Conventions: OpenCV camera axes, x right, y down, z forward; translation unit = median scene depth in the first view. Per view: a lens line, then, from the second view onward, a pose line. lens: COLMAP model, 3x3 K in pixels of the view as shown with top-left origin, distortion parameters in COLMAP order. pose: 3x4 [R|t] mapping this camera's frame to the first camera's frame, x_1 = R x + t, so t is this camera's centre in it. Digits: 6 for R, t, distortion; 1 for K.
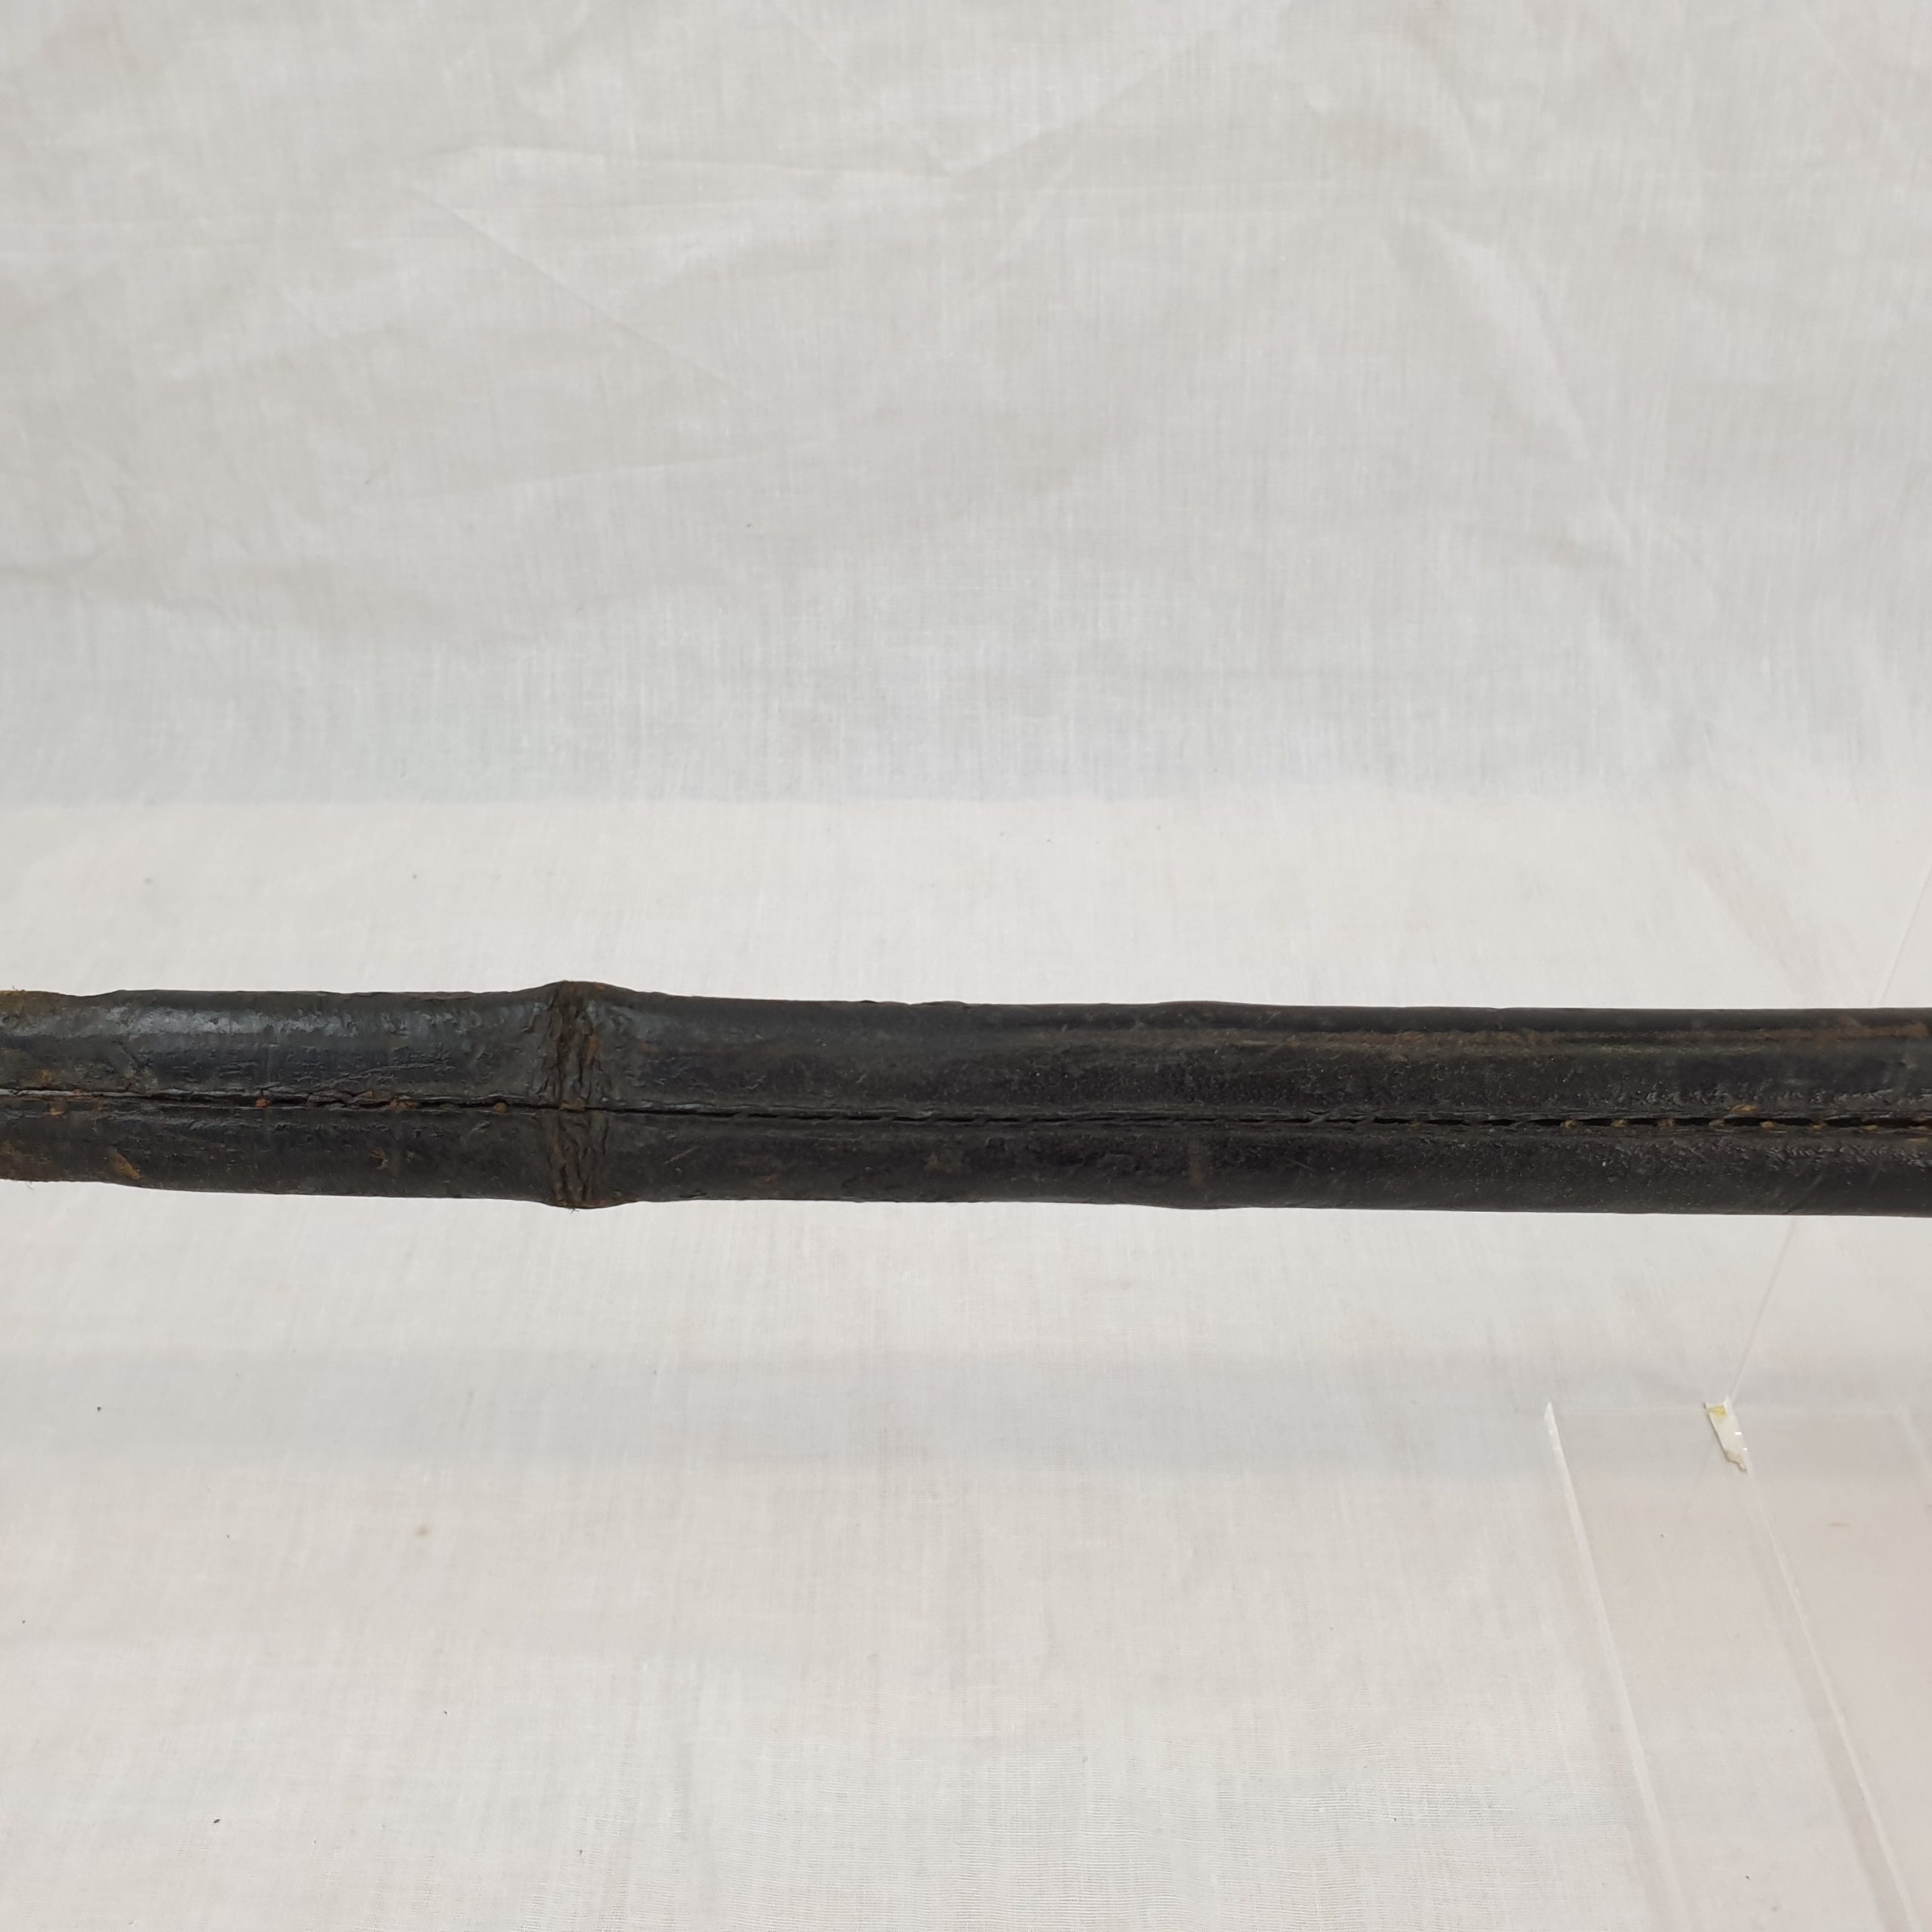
lens RADIAL K [[2046.5, 0, 948.5], [0, 2046.5, 995.2], [0, 0, 1]] dist [-0.012151, 0.000000]
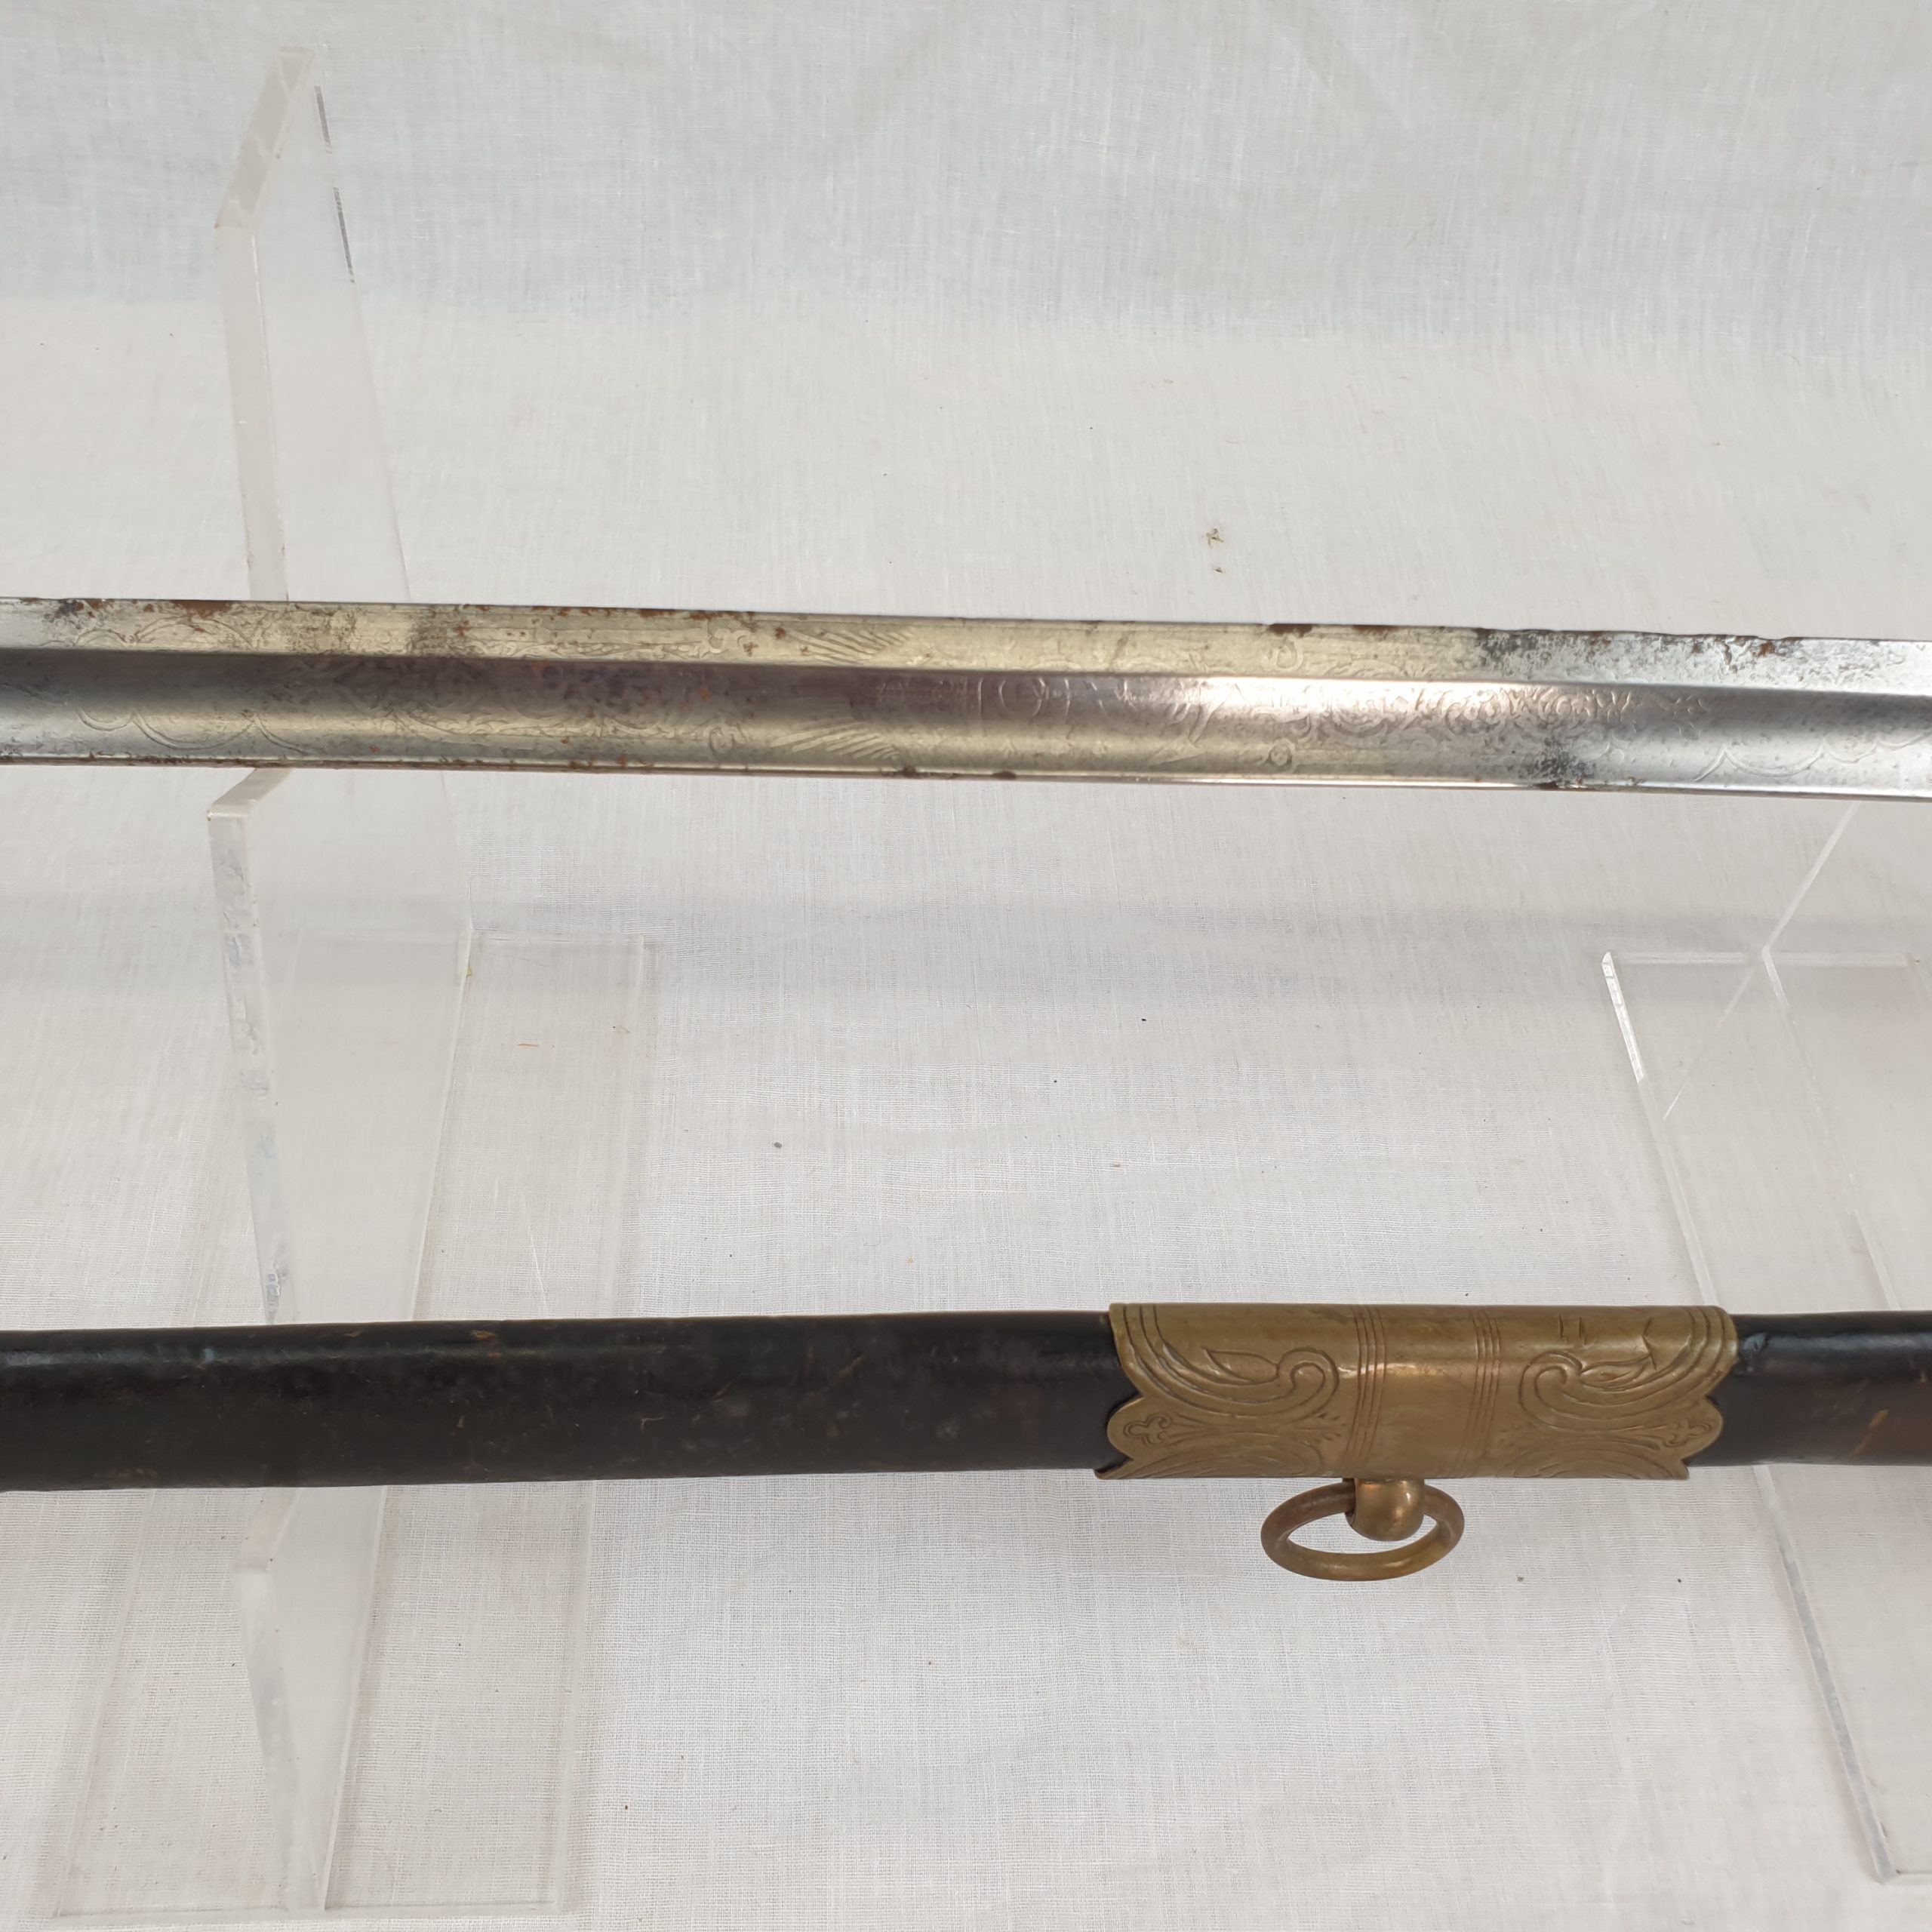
lens RADIAL K [[2046.5, 0, 983.6], [0, 2046.5, 970.0], [0, 0, 1]] dist [-0.012151, 0.000000]
pose [[0.994986, 0.006476, 0.099807, 0.397624], [-0.028744, 0.974318, 0.223332, -0.016604], [-0.095797, -0.225081, 0.969619, -0.035536]]
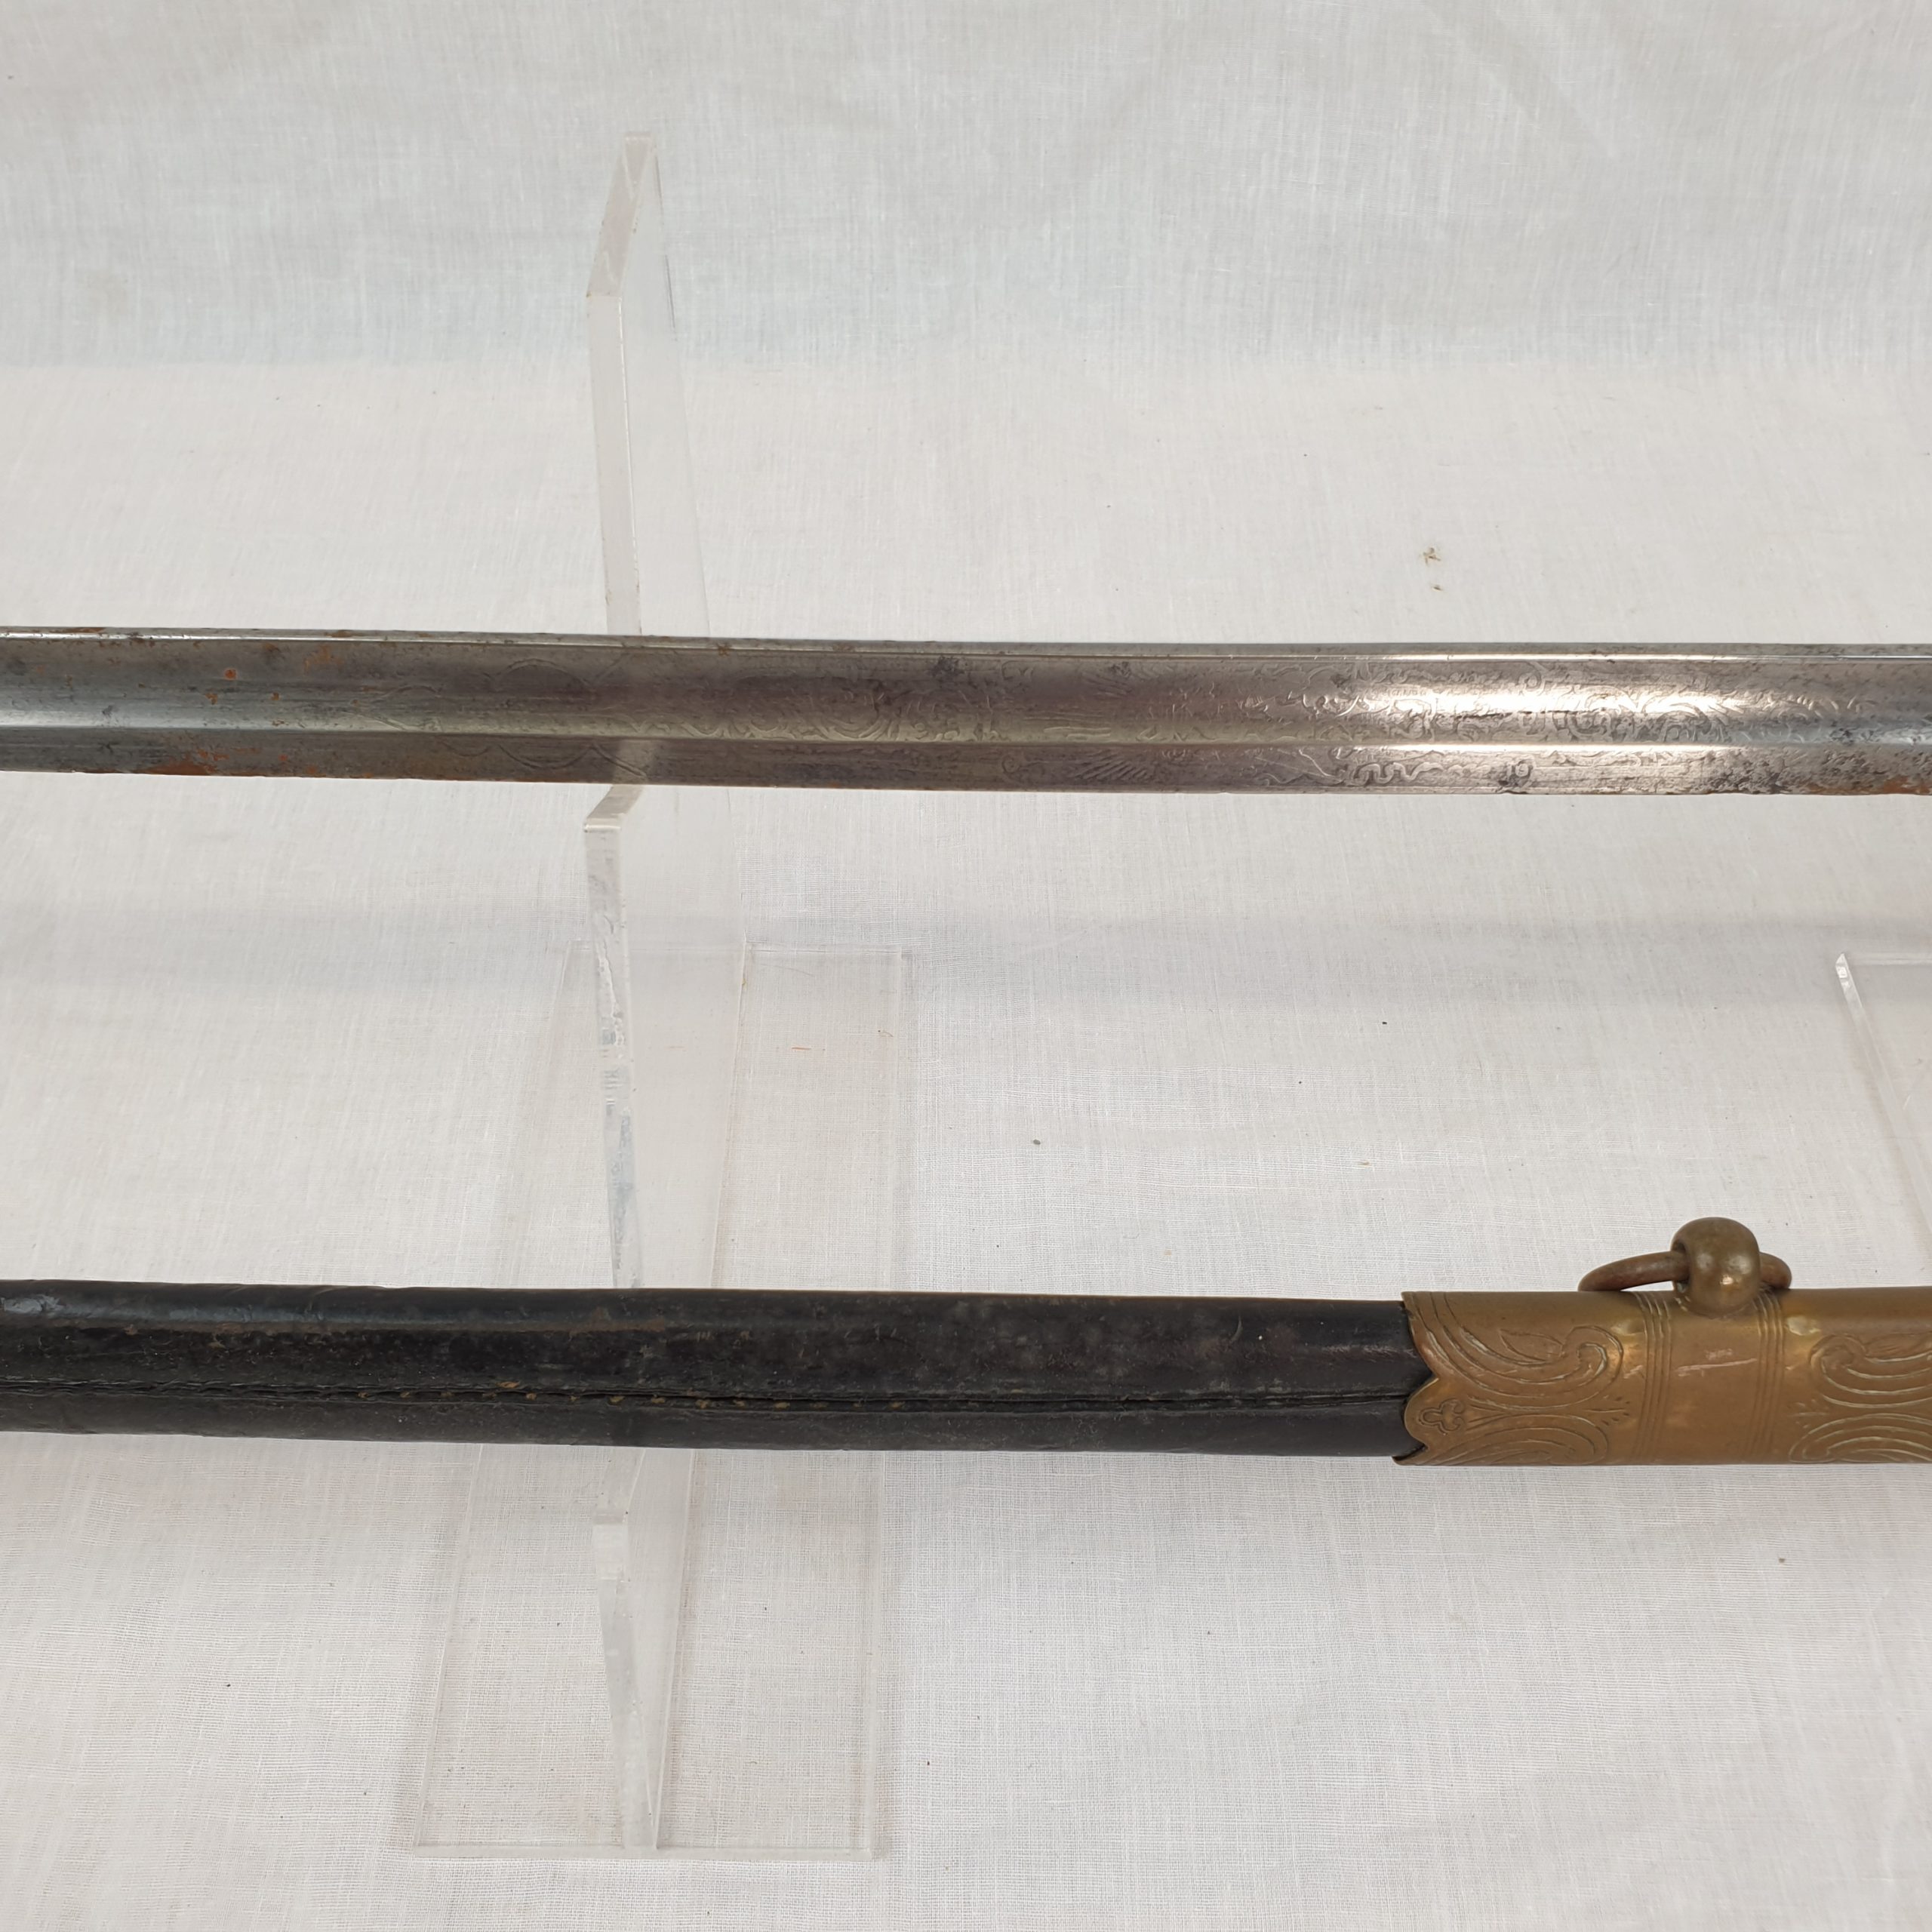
lens RADIAL K [[2046.5, 0, 967.4], [0, 2046.5, 953.4], [0, 0, 1]] dist [-0.012151, 0.000000]
pose [[0.999759, -0.001674, 0.021879, 0.354887], [-0.002770, 0.979474, 0.201552, -0.014591], [-0.021767, -0.201564, 0.979233, -0.069574]]
